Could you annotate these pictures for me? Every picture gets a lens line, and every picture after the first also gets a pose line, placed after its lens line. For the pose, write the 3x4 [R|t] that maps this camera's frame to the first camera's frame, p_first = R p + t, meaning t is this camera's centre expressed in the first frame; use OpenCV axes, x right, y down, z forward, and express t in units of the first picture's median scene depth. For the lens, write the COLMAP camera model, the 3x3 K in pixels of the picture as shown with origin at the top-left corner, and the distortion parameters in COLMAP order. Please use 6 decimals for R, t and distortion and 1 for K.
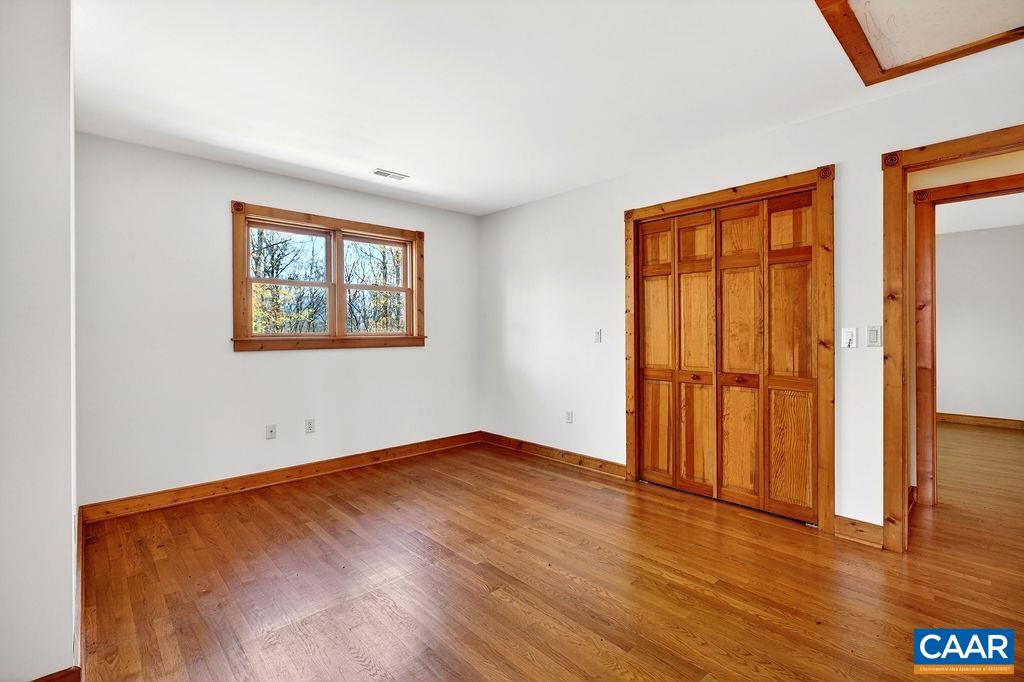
lens RADIAL K [[471.8, 0, 510.1], [0, 471.8, 333.2], [0, 0, 1]] dist [0.001812, -0.000781]
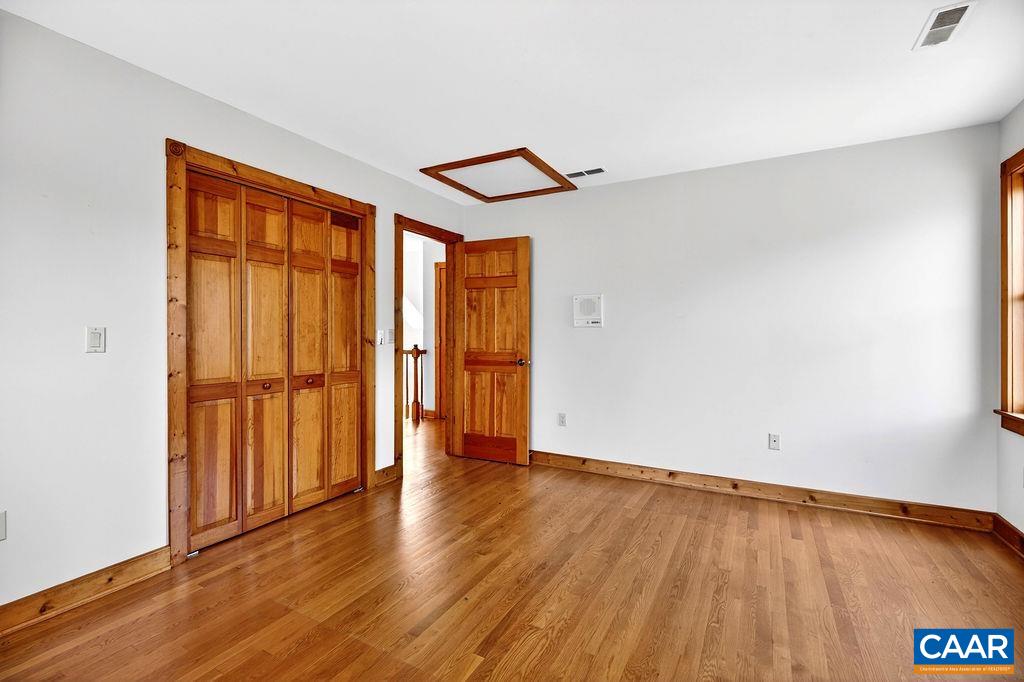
lens RADIAL K [[471.8, 0, 510.9], [0, 471.8, 333.8], [0, 0, 1]] dist [0.001812, -0.000781]
pose [[-0.326596, -0.001284, 0.945163, -0.568845], [0.001053, 0.999998, 0.001722, -0.001988], [-0.945163, 0.001557, -0.326594, 0.891917]]
